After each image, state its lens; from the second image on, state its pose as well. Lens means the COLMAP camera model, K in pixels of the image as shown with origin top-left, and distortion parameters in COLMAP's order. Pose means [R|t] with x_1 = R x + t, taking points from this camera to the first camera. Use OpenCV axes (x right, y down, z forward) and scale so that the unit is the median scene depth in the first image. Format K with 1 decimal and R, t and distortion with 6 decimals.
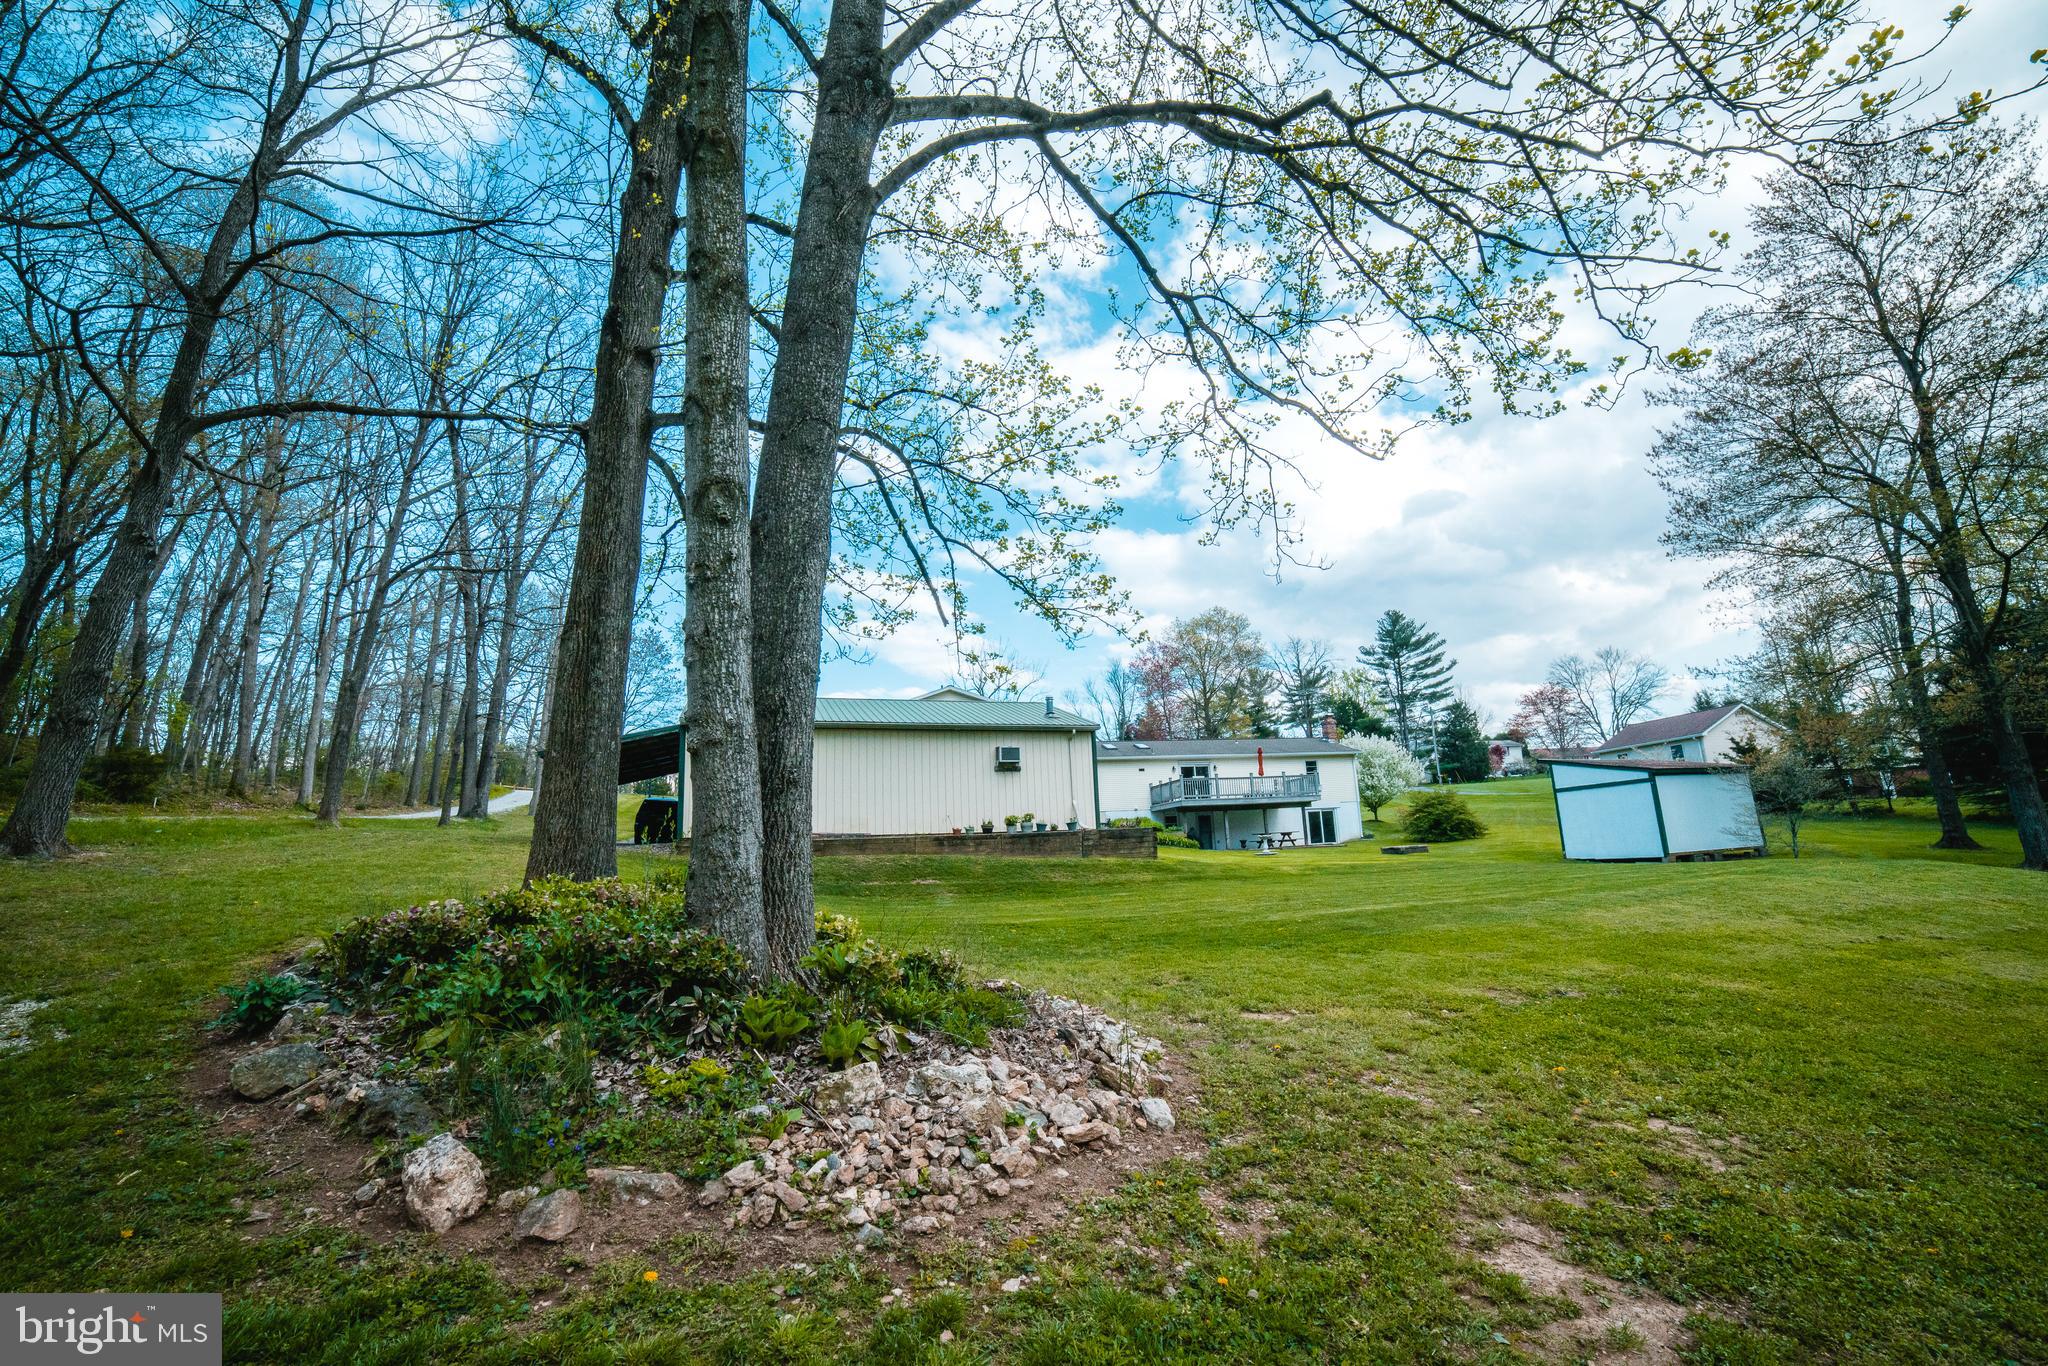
lens RADIAL K [[846.6, 0, 1024.0], [0, 846.6, 683.0], [0, 0, 1]] dist [-0.107594, 0.037506]
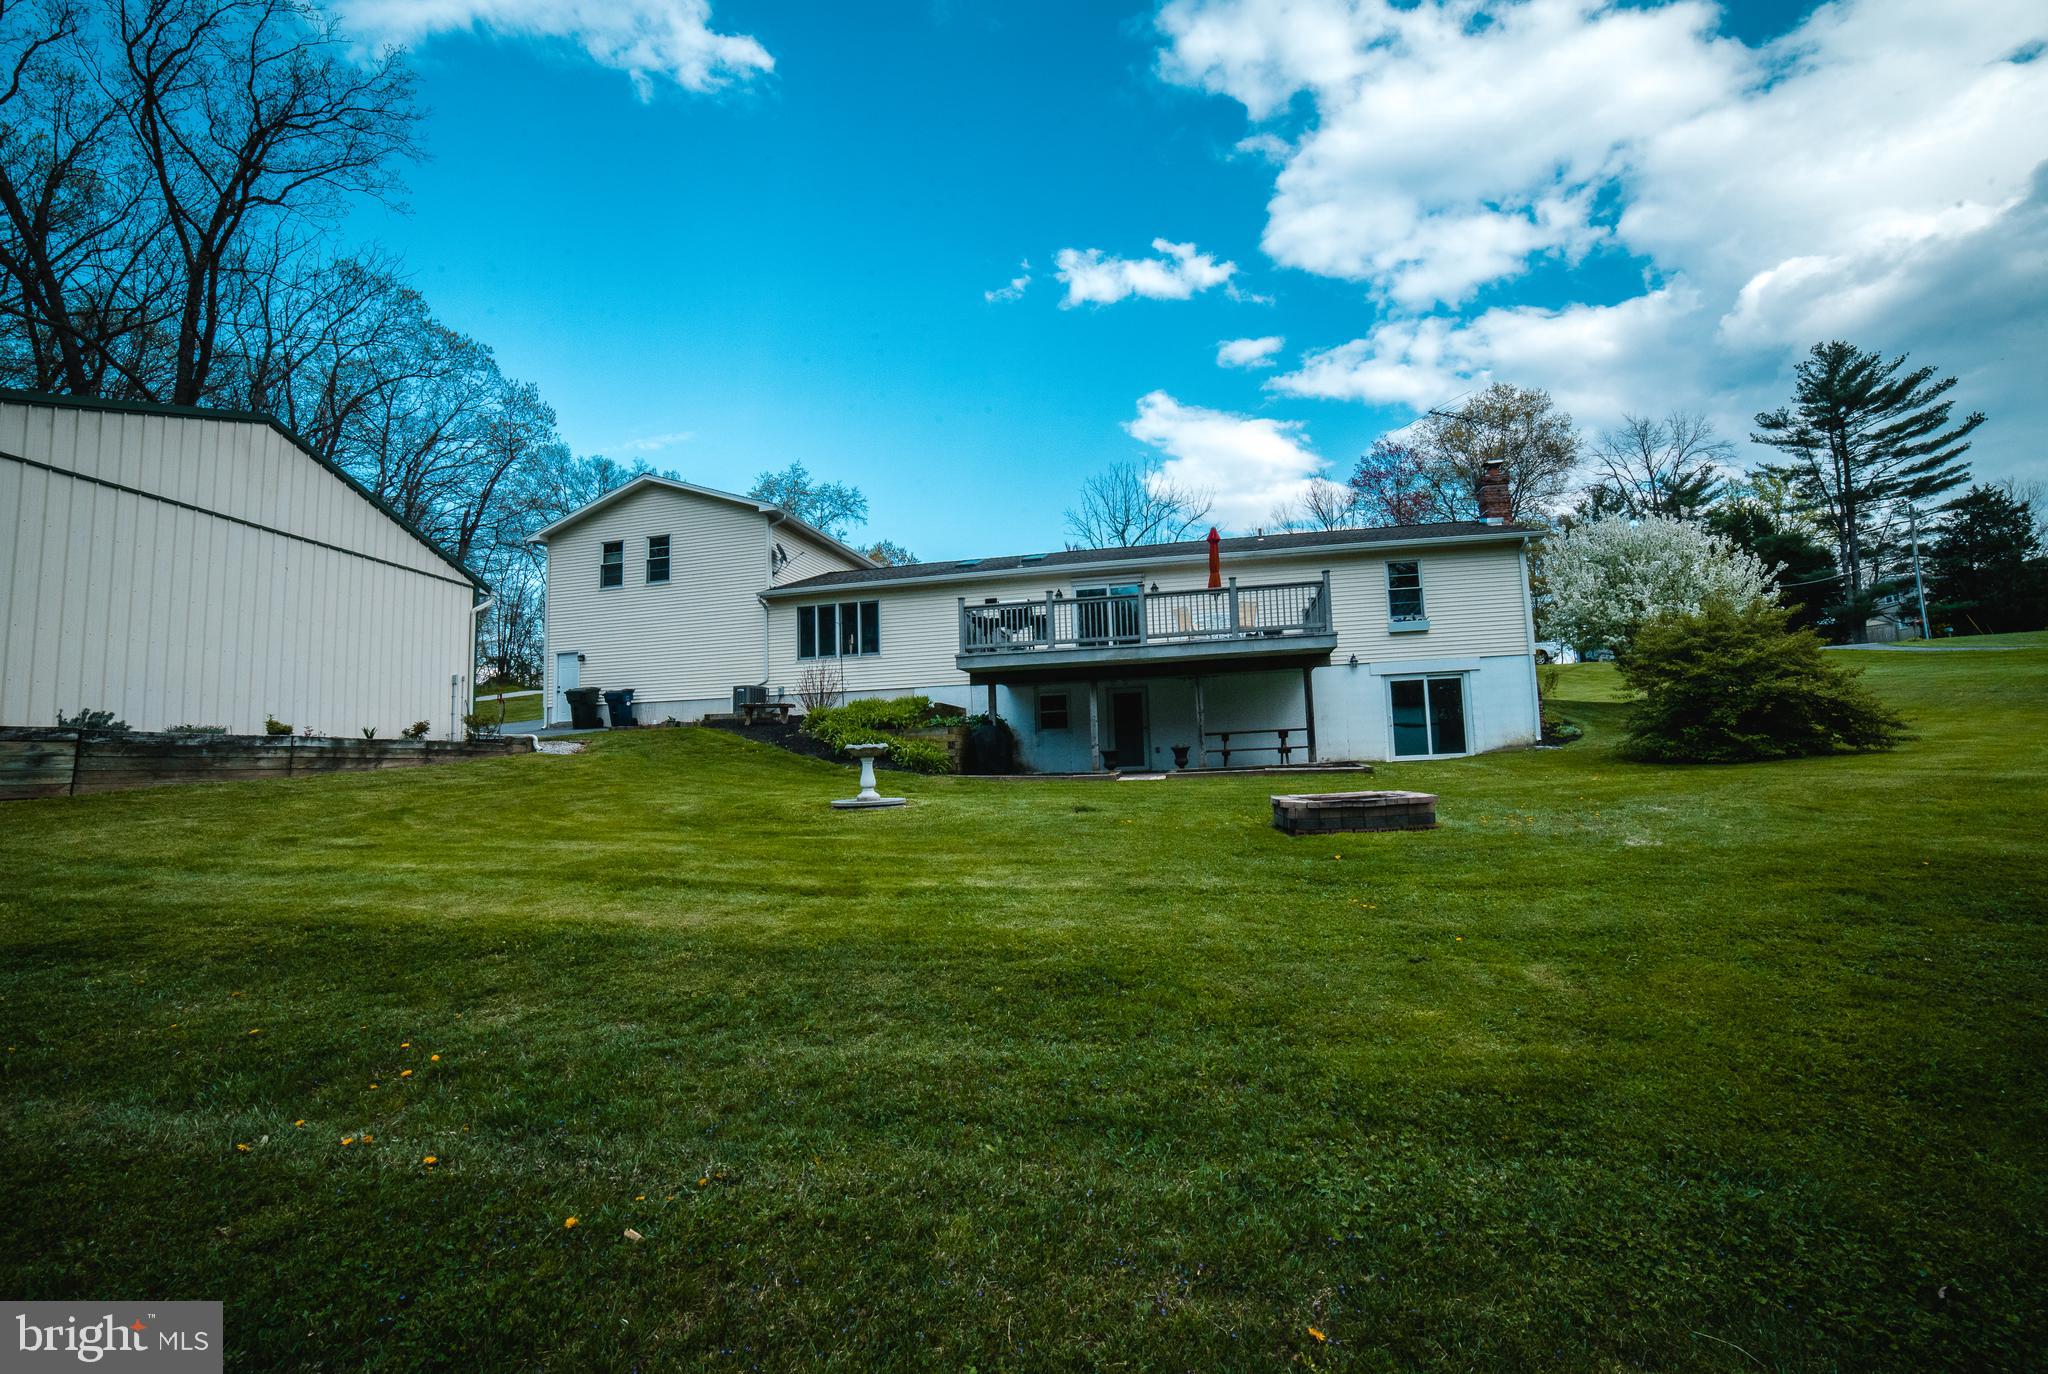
lens RADIAL K [[846.6, 0, 1024.0], [0, 846.6, 687.0], [0, 0, 1]] dist [-0.107594, 0.037506]
pose [[0.909018, -0.013779, -0.416529, 0.154293], [0.072847, 0.989320, 0.126250, 0.040132], [0.410341, -0.145107, 0.900313, 0.237908]]
